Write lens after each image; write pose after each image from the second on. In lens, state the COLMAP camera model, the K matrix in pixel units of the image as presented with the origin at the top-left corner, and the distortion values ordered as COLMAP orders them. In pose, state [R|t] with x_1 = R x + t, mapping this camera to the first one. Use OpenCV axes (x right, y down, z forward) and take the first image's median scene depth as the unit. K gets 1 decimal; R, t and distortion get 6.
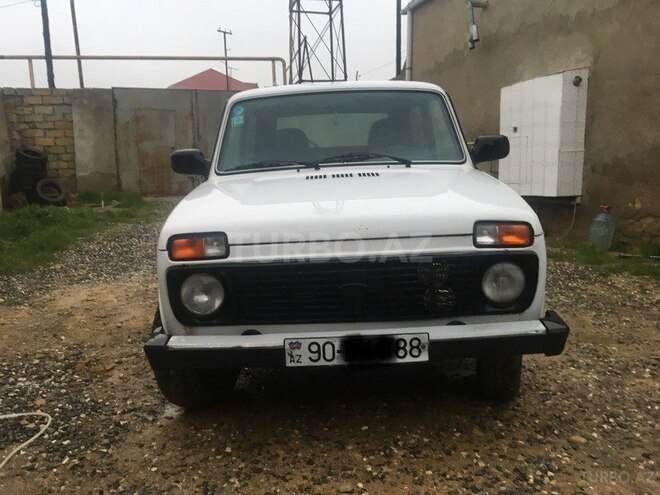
lens RADIAL K [[565.1, 0, 330.0], [0, 565.1, 247.5], [0, 0, 1]] dist [0.093518, -0.133743]
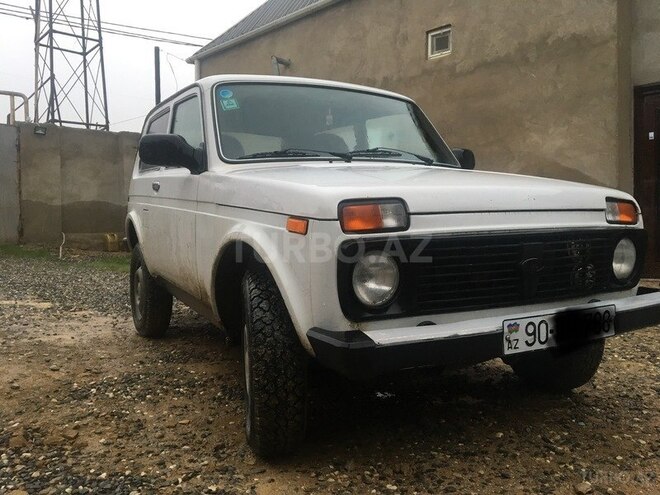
lens RADIAL K [[565.1, 0, 330.0], [0, 565.1, 247.5], [0, 0, 1]] dist [0.093518, -0.133743]
pose [[0.877662, -0.002484, 0.479273, -0.654637], [0.060309, 0.992611, -0.105296, 0.119385], [-0.475470, 0.121319, 0.871327, 0.357479]]
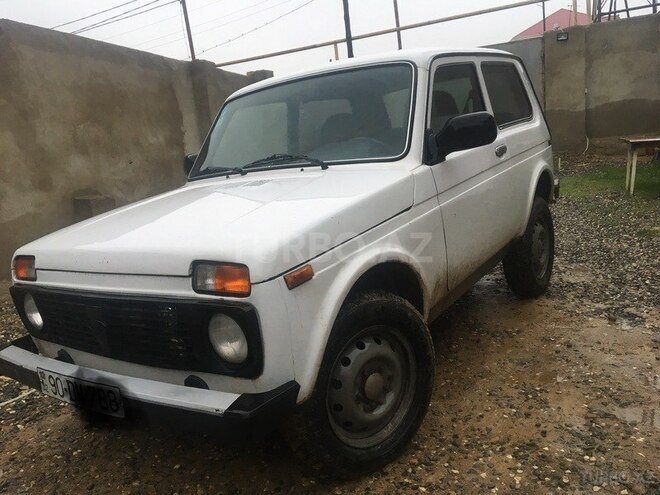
lens RADIAL K [[568.9, 0, 330.0], [0, 568.9, 247.5], [0, 0, 1]] dist [0.094327, -0.129059]
pose [[0.800179, 0.047381, -0.597887, 0.900699], [0.000192, 0.996854, 0.079255, -0.129575], [0.599761, -0.063533, 0.797653, 0.462156]]
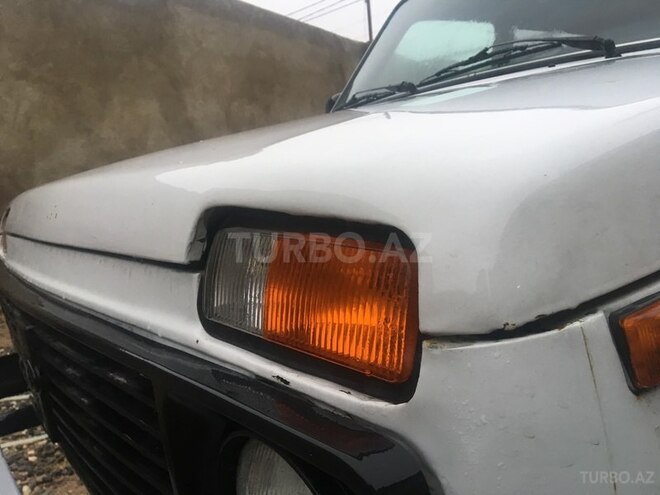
lens RADIAL K [[565.1, 0, 330.0], [0, 565.1, 247.5], [0, 0, 1]] dist [0.093518, -0.133743]
pose [[0.595704, 0.093430, -0.797752, 0.457087], [-0.076346, 0.995301, 0.059556, -0.048234], [0.799567, 0.025427, 0.600038, 0.903410]]
